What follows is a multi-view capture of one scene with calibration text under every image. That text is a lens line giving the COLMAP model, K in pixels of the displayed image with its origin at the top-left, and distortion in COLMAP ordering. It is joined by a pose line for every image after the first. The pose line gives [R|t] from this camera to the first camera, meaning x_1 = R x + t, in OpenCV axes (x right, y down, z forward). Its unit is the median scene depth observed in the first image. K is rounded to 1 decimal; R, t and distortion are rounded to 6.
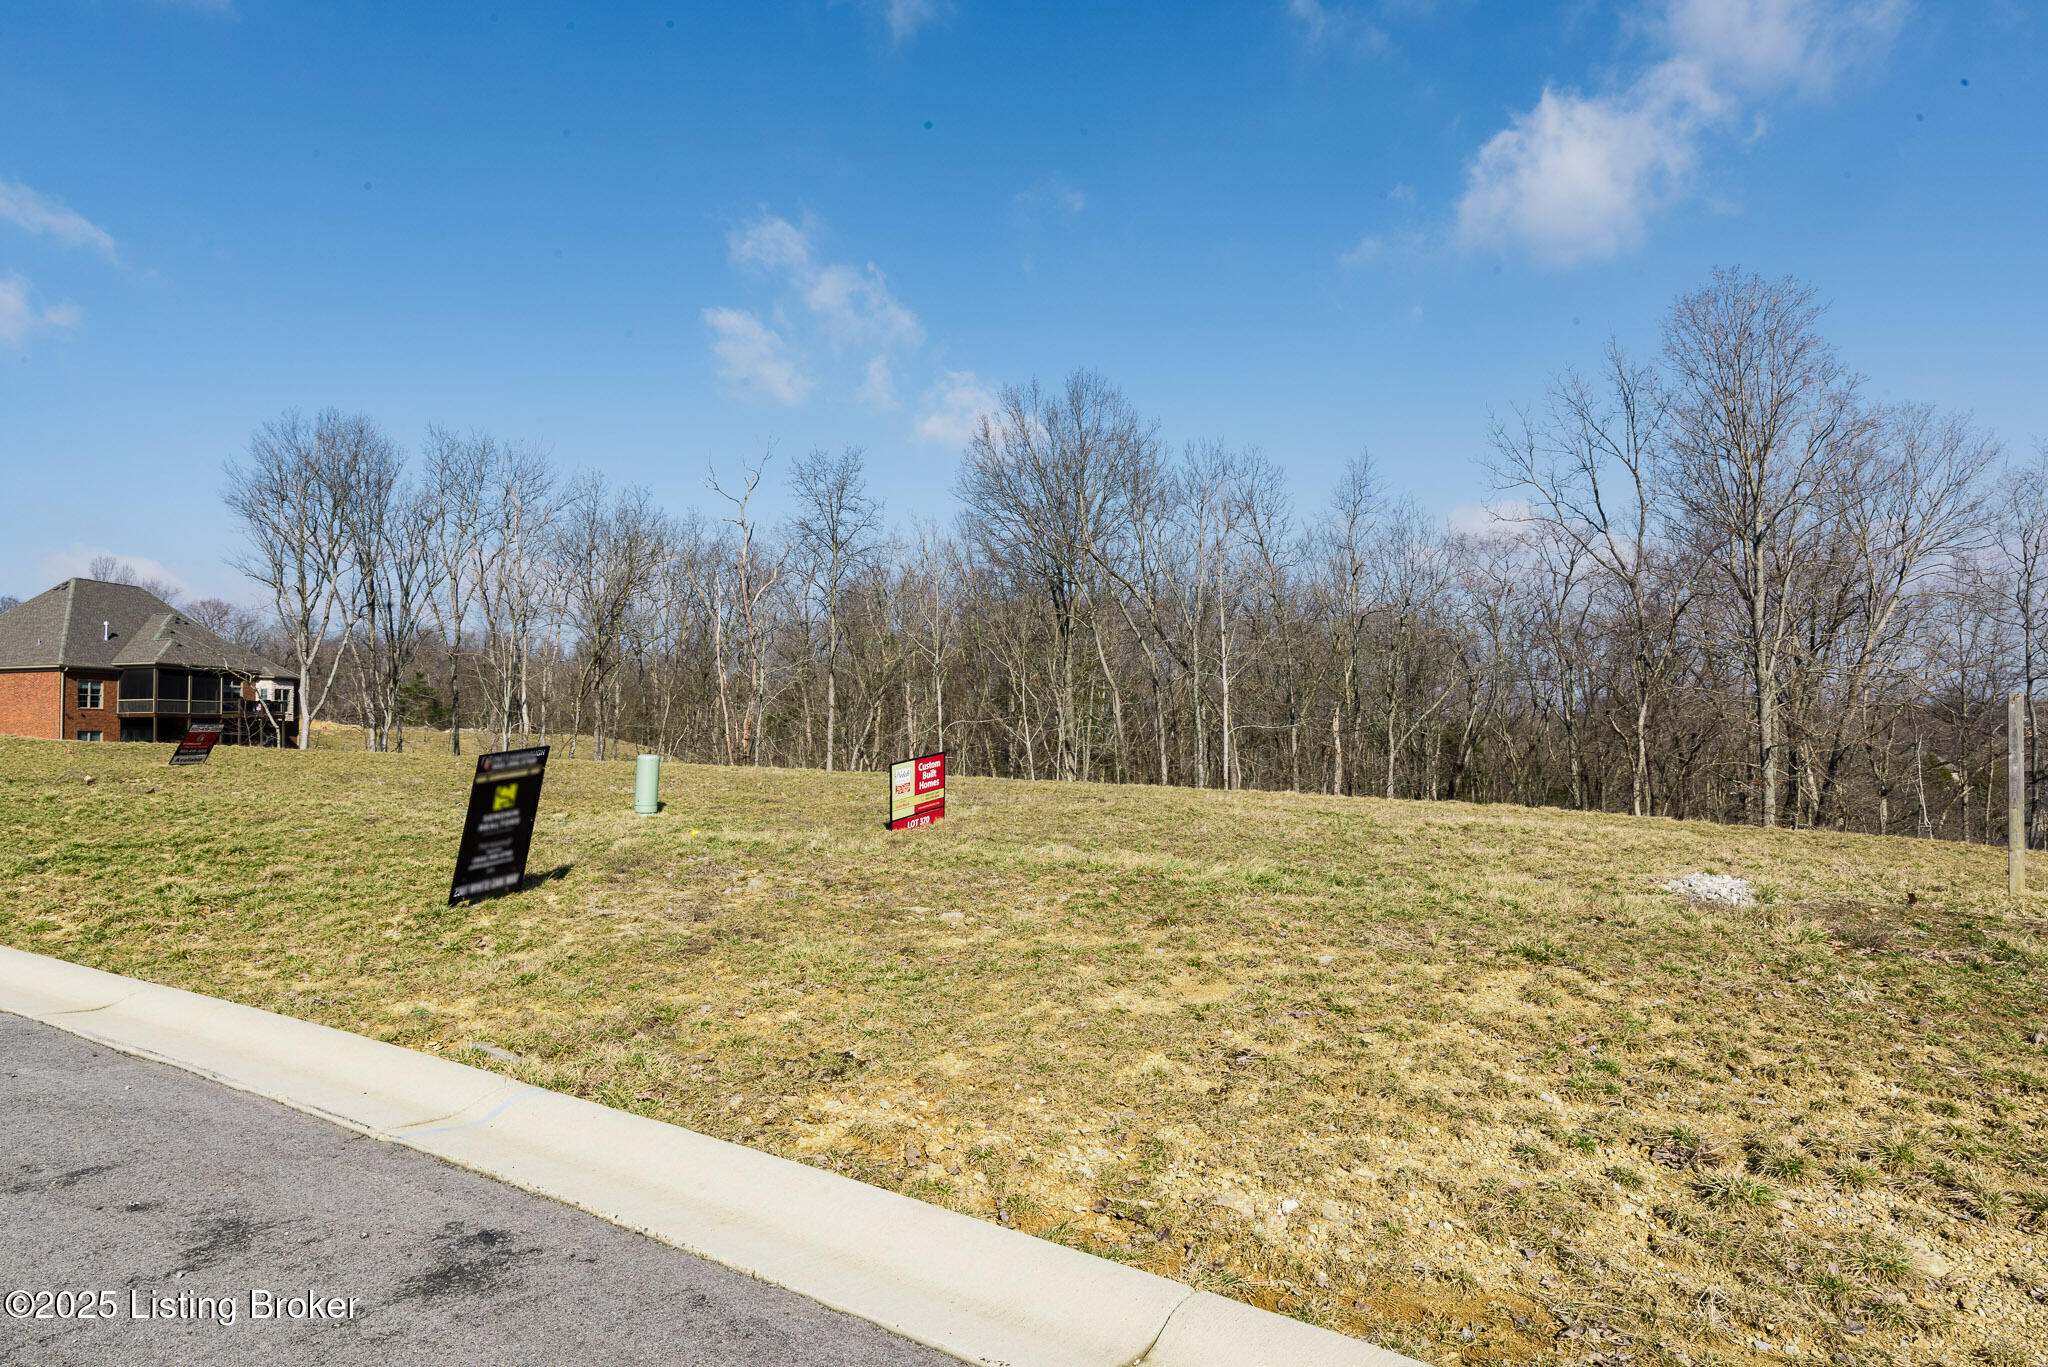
lens RADIAL K [[1309.1, 0, 1024.0], [0, 1309.1, 683.5], [0, 0, 1]] dist [-0.000648, -0.000248]
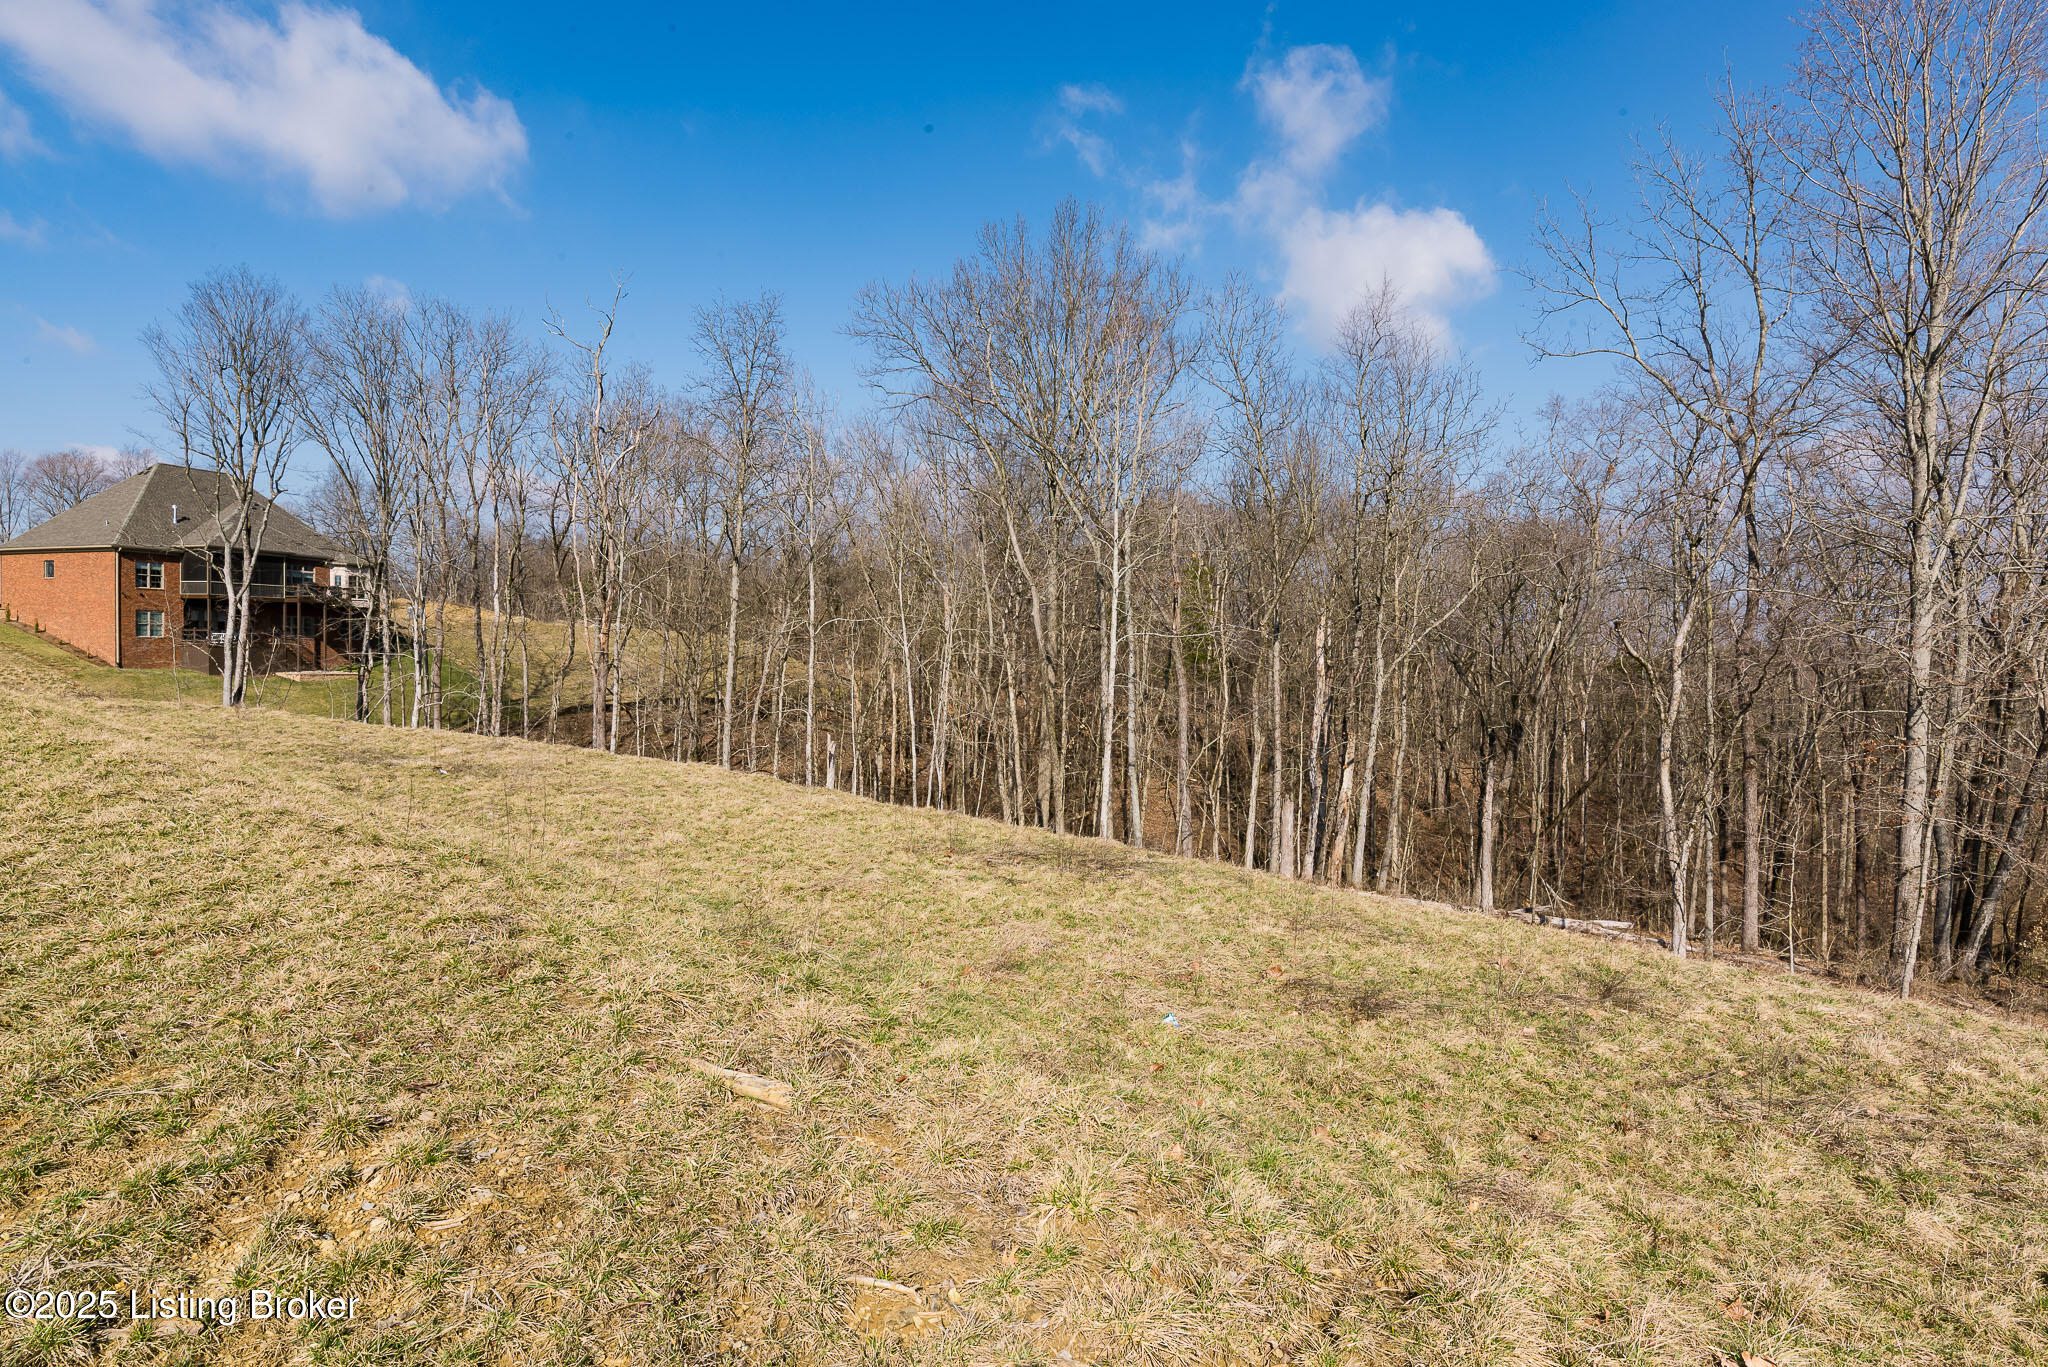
lens RADIAL K [[1203.1, 0, 1024.0], [0, 1203.1, 683.5], [0, 0, 1]] dist [0.000884, 0.001008]
pose [[0.980880, 0.038049, -0.190856, 0.147477], [-0.024665, 0.997098, 0.072018, 0.008394], [0.193042, -0.065934, 0.978973, 0.200658]]
